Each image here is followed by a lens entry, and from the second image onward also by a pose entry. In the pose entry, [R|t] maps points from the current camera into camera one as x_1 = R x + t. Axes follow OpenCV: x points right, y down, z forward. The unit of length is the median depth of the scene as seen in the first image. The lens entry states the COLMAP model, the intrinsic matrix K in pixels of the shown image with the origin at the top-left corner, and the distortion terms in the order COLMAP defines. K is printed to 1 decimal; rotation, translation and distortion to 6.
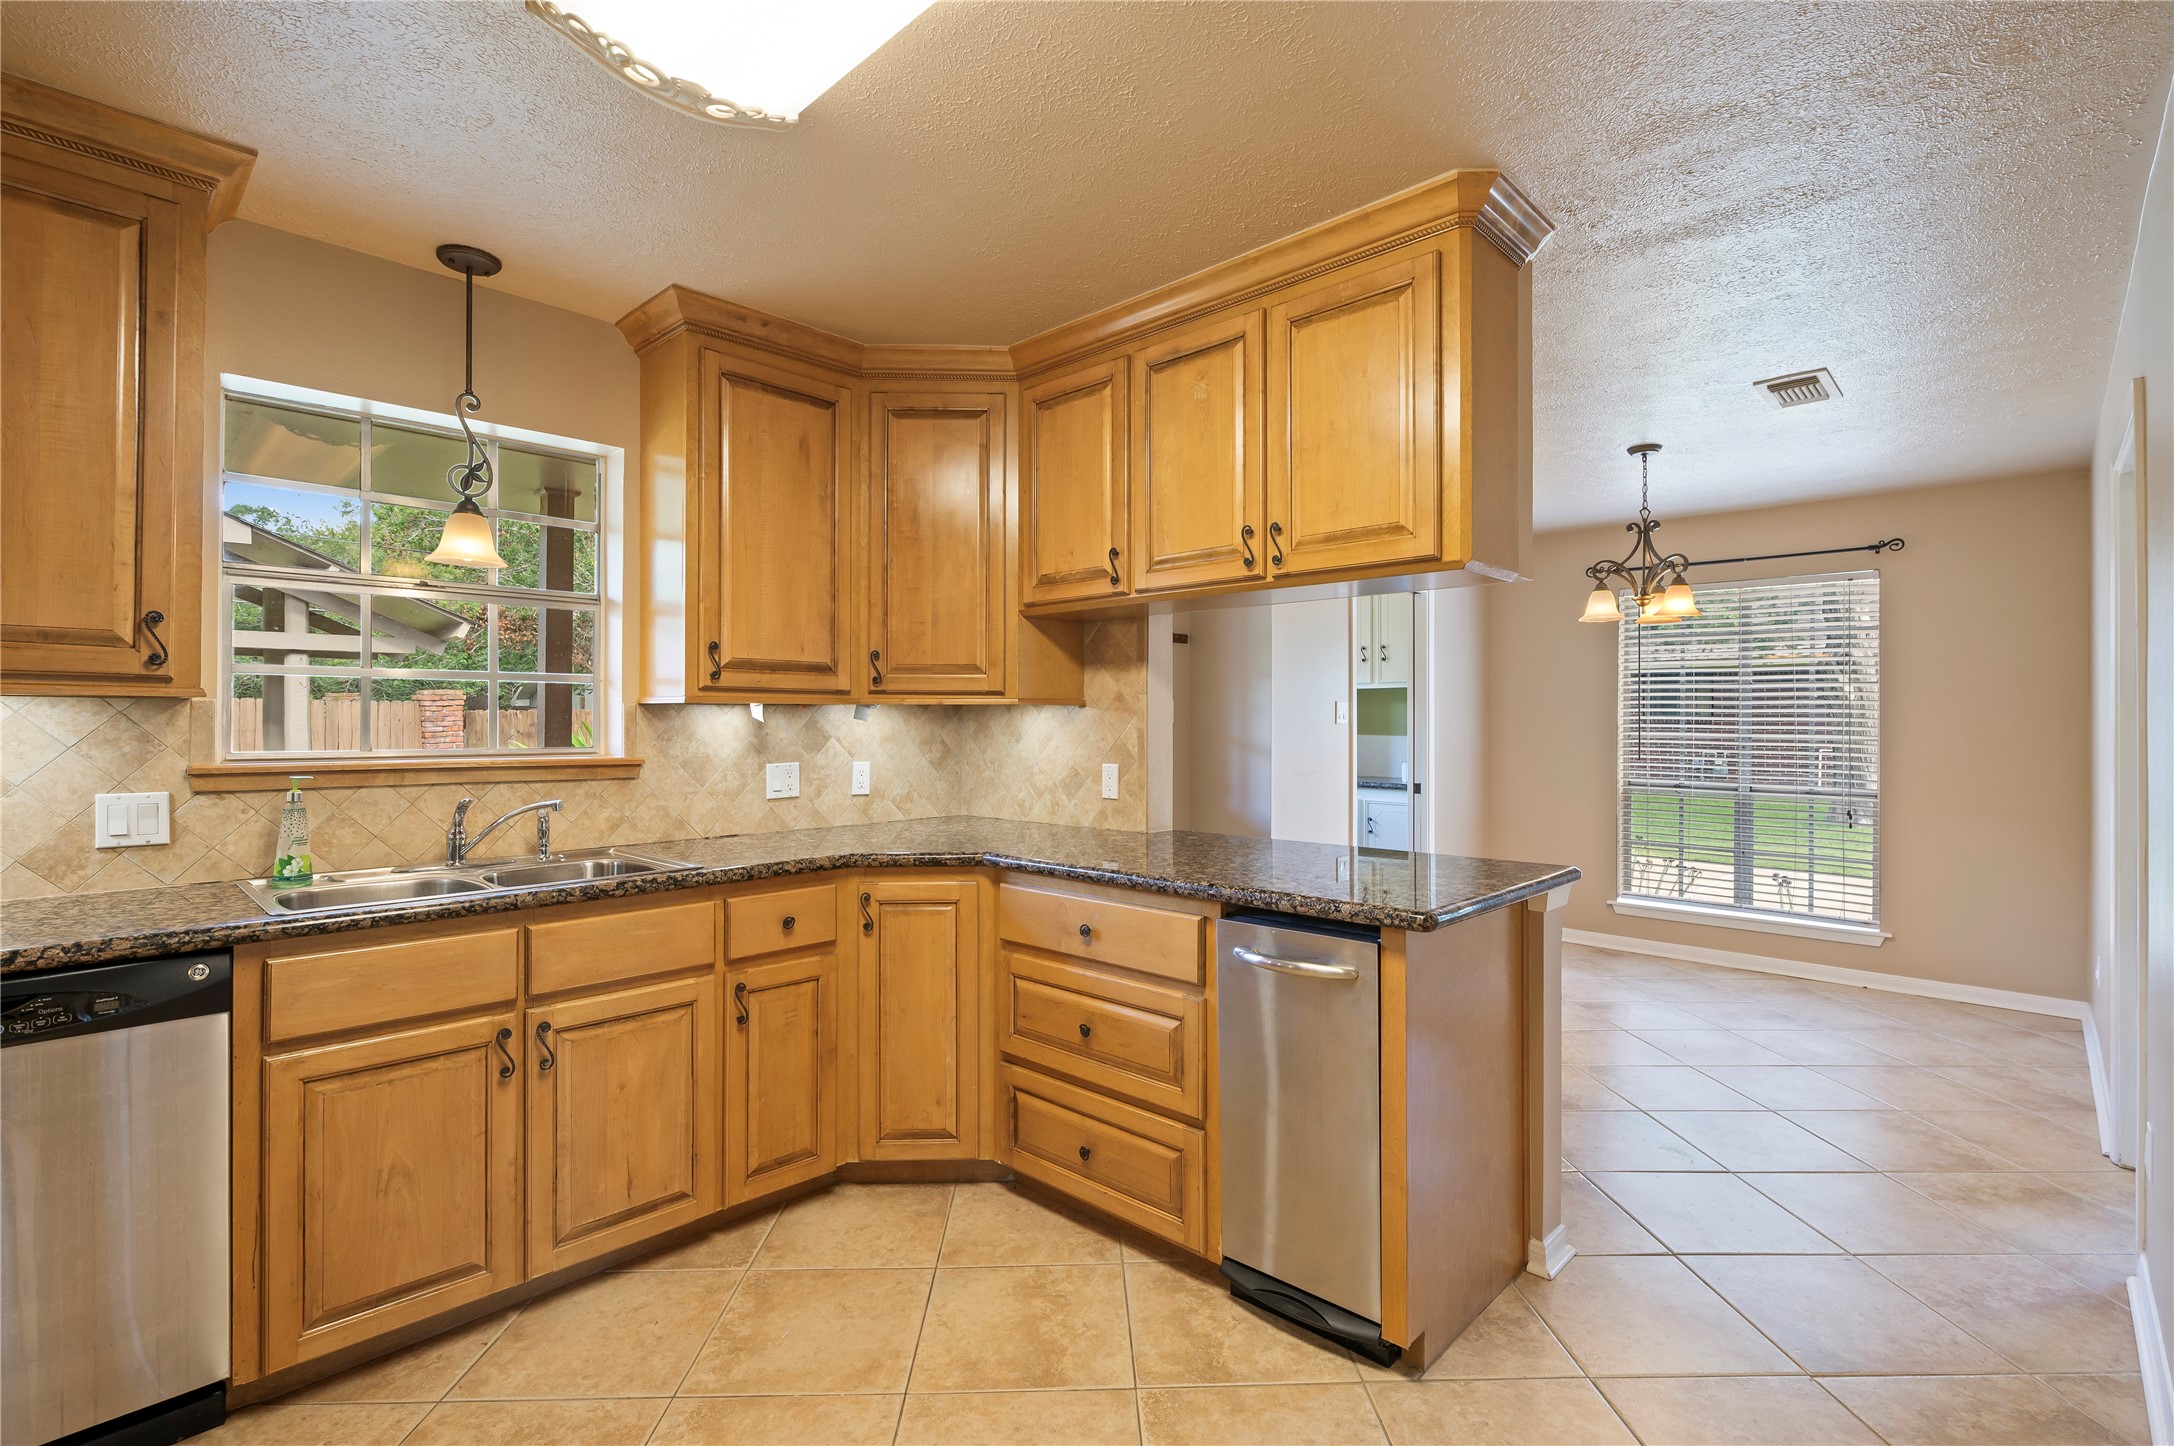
lens RADIAL K [[1005.6, 0, 1092.5], [0, 1005.6, 716.1], [0, 0, 1]] dist [-0.001497, -0.000820]
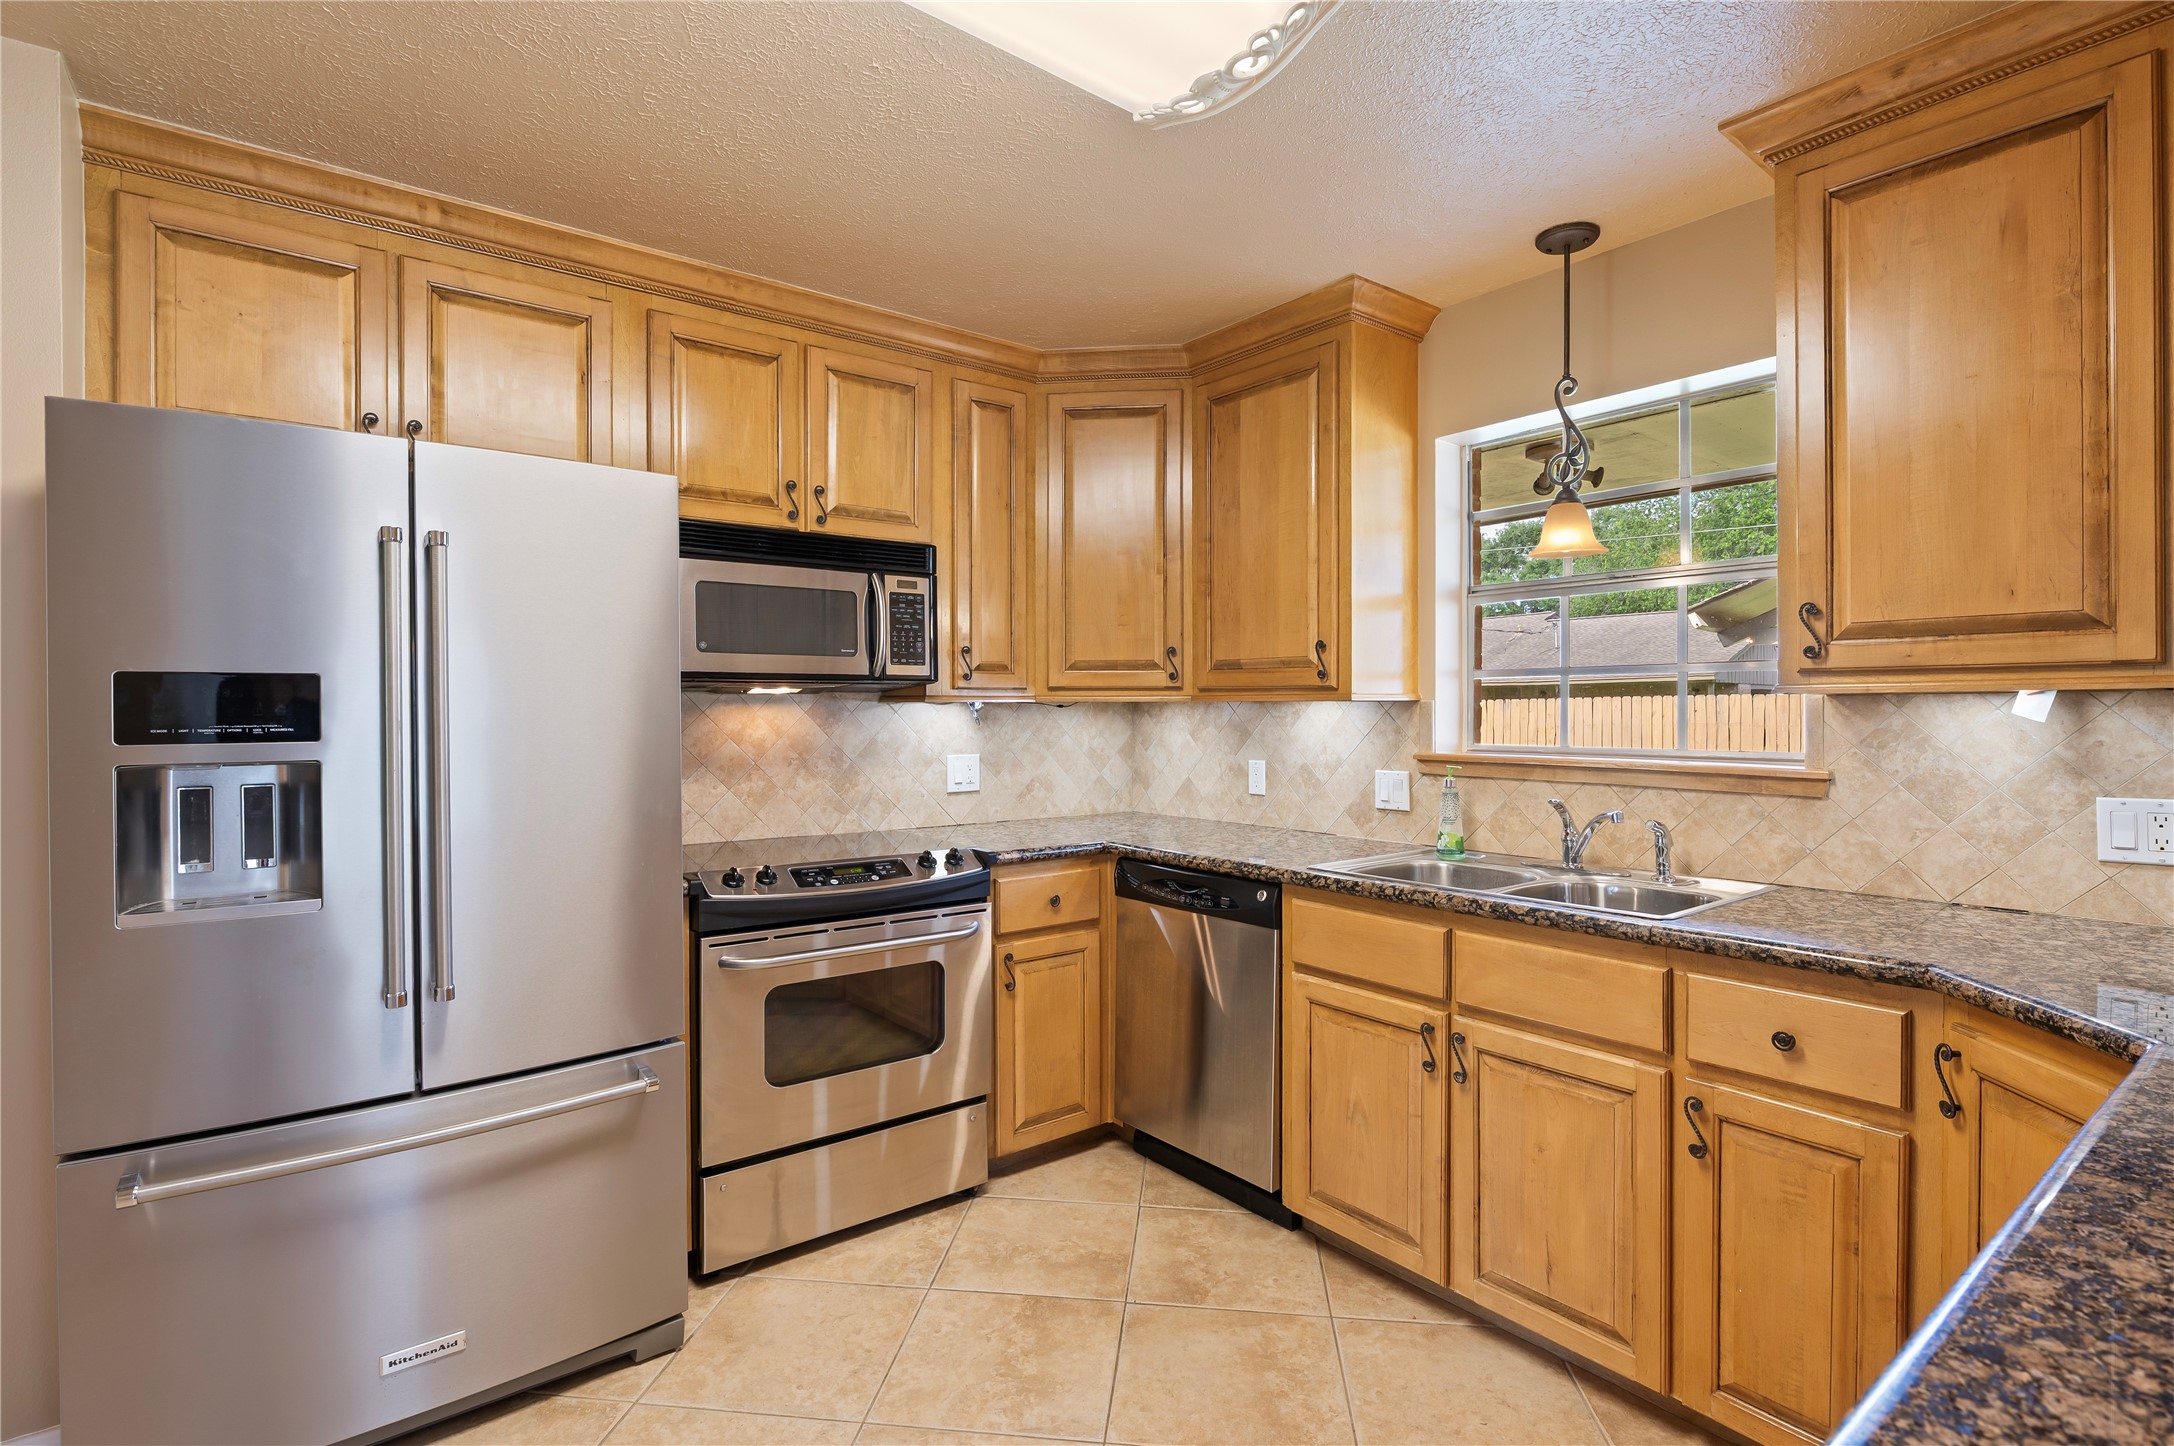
lens RADIAL K [[1055.2, 0, 1120.3], [0, 1055.2, 709.3], [0, 0, 1]] dist [-0.002810, -0.000515]
pose [[-0.144640, -0.002294, -0.989482, 0.499639], [0.006895, 0.999971, -0.003326, -0.004426], [0.989460, -0.007304, -0.144620, 0.824920]]
